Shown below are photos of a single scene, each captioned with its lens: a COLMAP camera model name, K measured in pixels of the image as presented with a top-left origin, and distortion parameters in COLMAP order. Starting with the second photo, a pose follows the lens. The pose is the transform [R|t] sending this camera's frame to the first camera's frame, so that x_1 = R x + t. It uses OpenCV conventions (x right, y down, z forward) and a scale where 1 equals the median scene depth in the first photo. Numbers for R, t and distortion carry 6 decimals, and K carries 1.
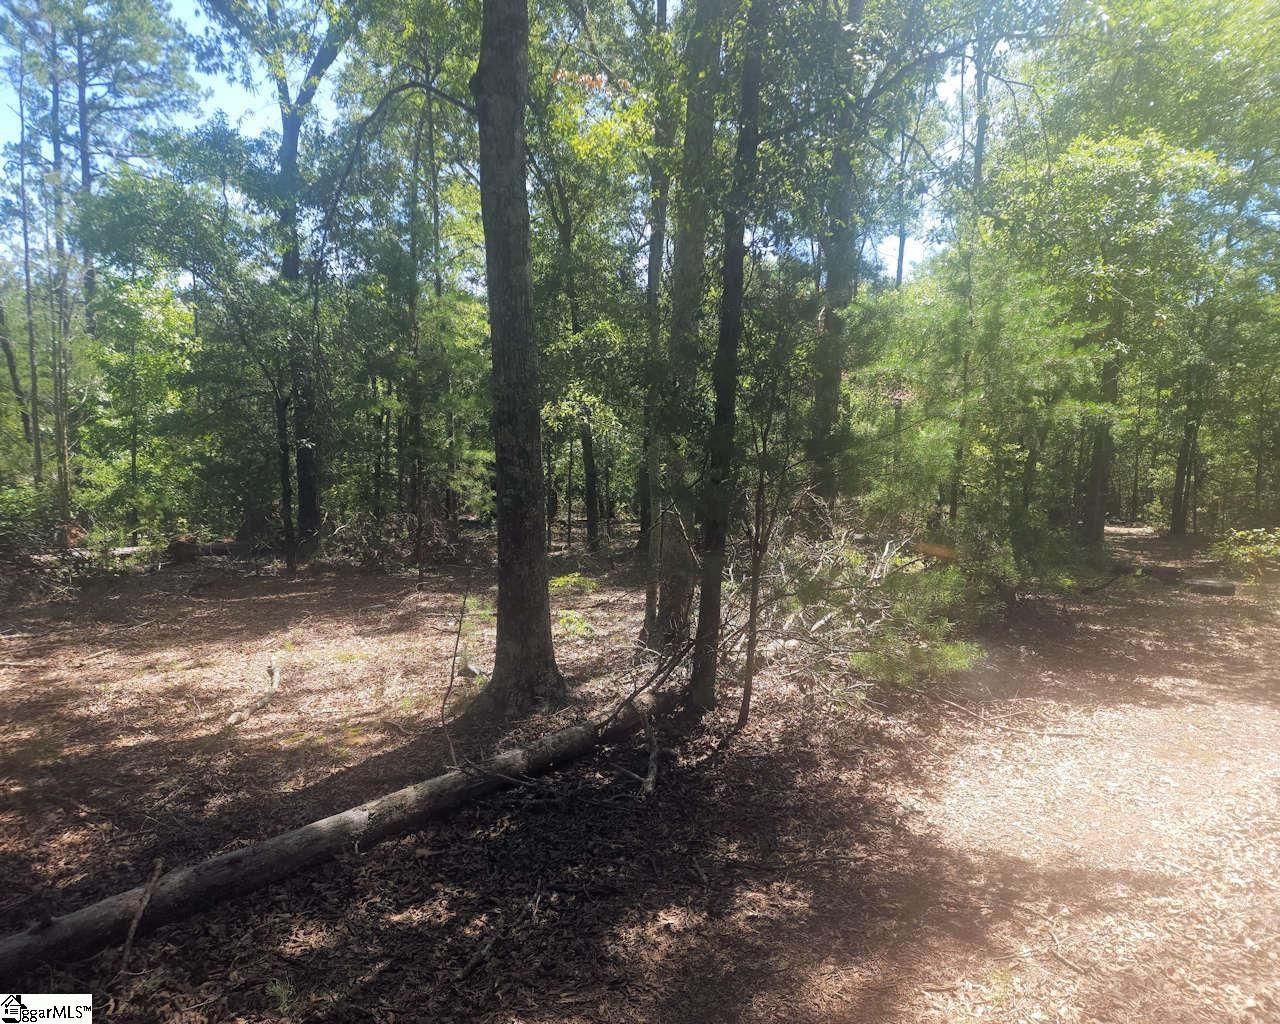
lens RADIAL K [[937.5, 0, 640.9], [0, 937.5, 508.4], [0, 0, 1]] dist [0.141483, -0.107335]
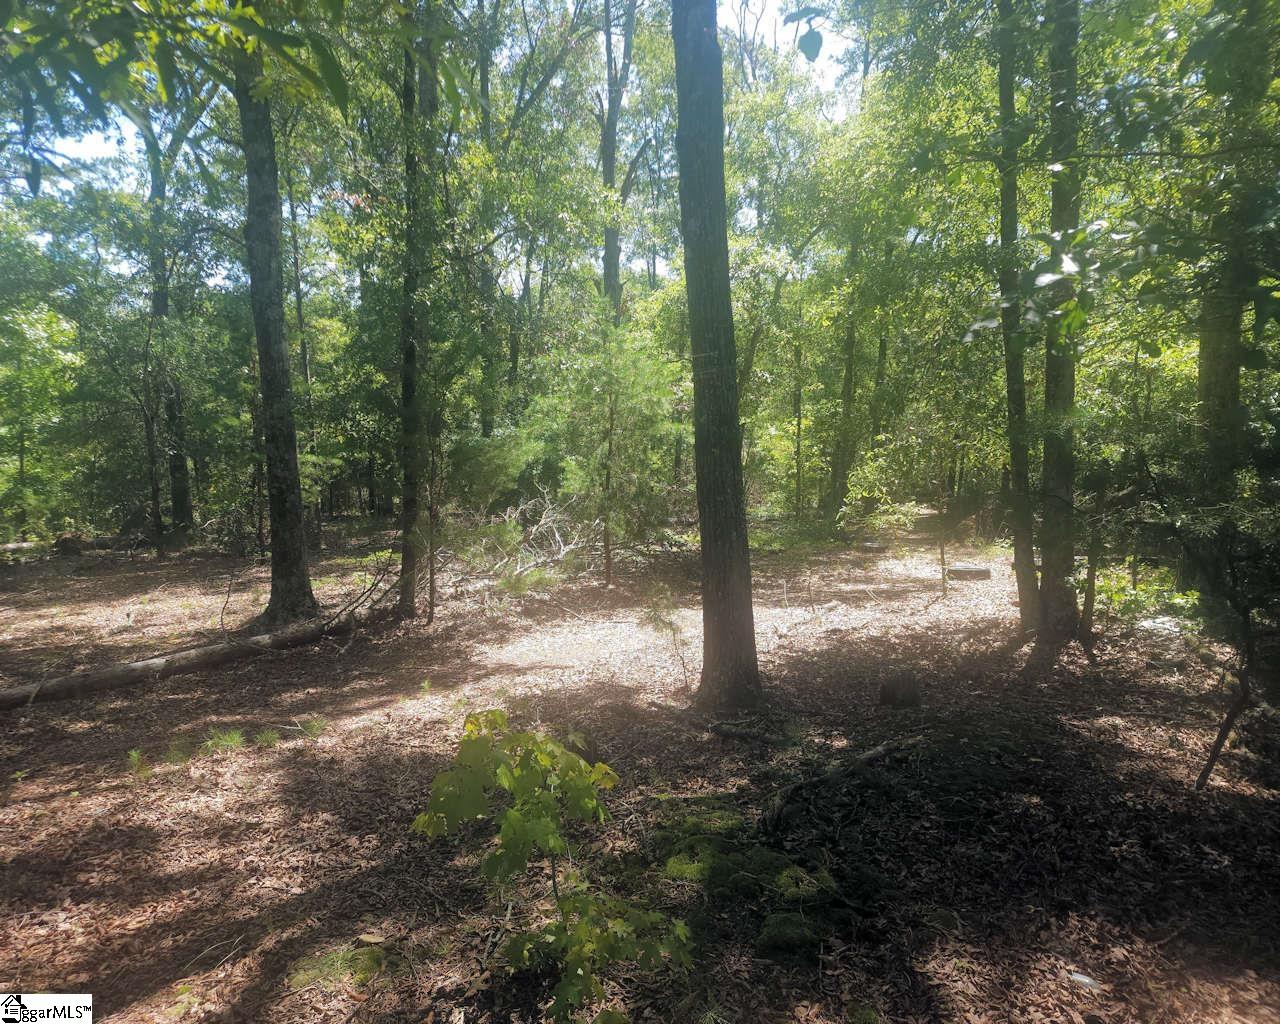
lens RADIAL K [[937.5, 0, 640.9], [0, 937.5, 508.4], [0, 0, 1]] dist [0.141483, -0.107335]
pose [[0.996386, -0.017142, 0.083188, 0.198877], [0.016759, 0.999846, 0.005301, 0.012771], [-0.083266, -0.003888, 0.996520, -0.386408]]
